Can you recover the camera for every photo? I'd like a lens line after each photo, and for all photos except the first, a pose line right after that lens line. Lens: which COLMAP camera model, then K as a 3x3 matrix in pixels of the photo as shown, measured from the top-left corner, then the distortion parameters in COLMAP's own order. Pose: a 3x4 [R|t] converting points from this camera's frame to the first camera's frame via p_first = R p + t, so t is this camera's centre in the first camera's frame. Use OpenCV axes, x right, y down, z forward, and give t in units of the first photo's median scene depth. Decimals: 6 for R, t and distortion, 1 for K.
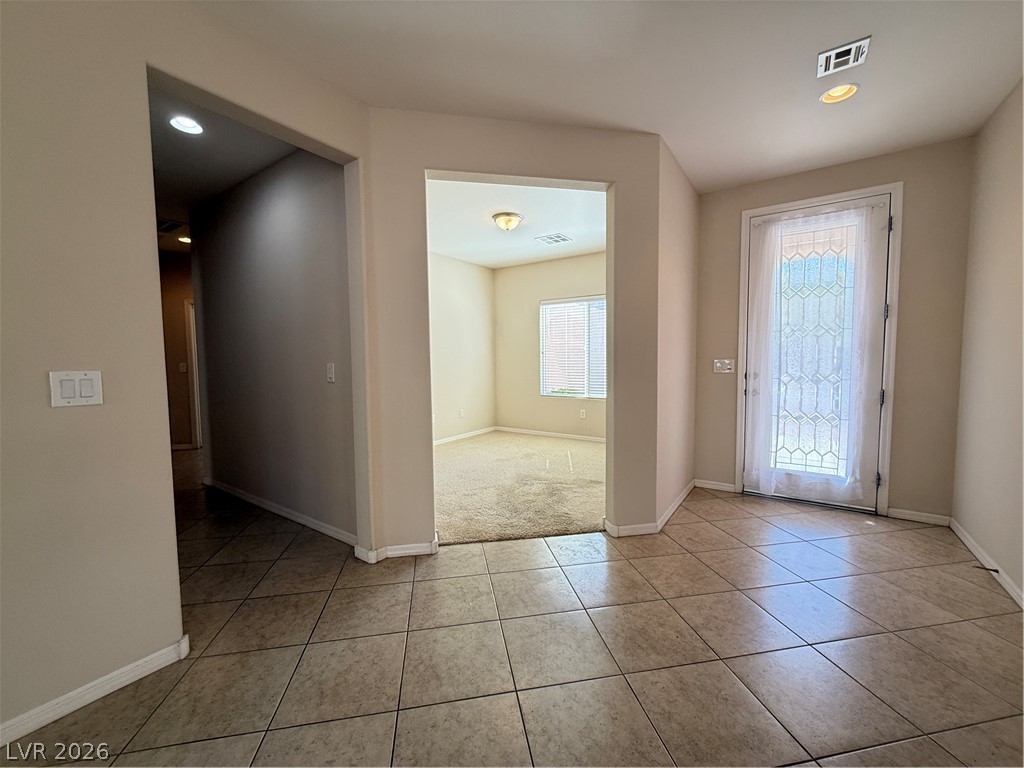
lens RADIAL K [[409.3, 0, 513.0], [0, 409.3, 382.3], [0, 0, 1]] dist [-0.001106, 0.000145]
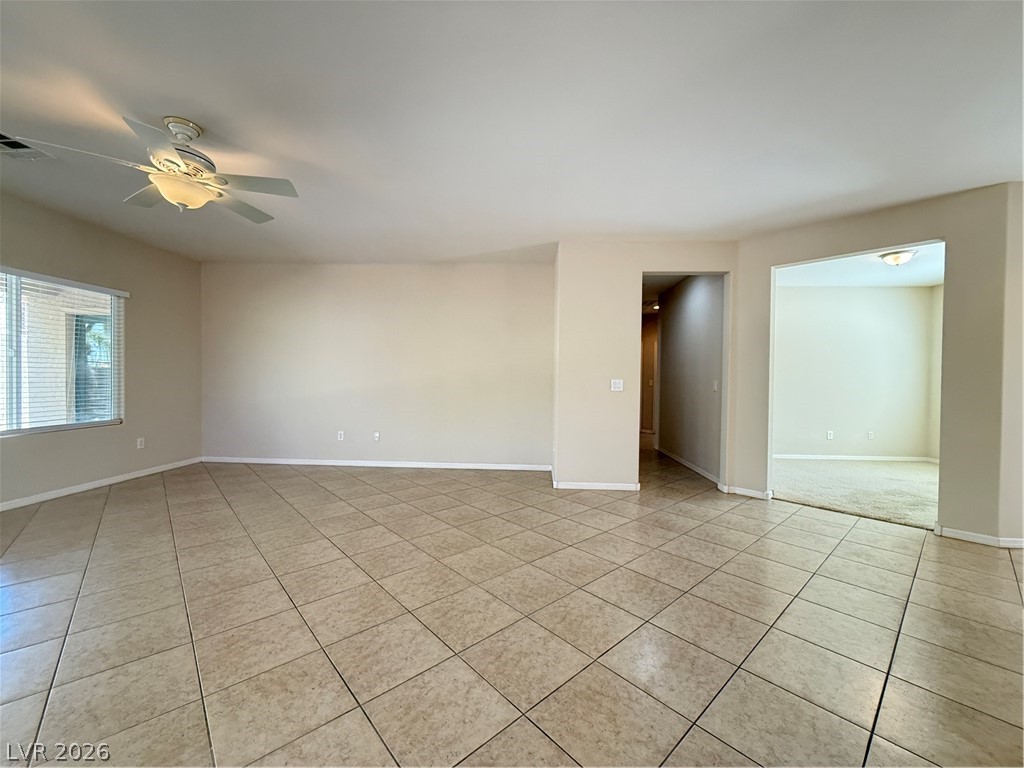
lens RADIAL K [[409.3, 0, 515.6], [0, 409.3, 382.6], [0, 0, 1]] dist [-0.001106, 0.000145]
pose [[0.533865, 0.031613, -0.844979, 0.582993], [-0.071427, 0.997415, -0.007812, 0.038098], [0.842548, 0.064525, 0.534743, -0.666726]]
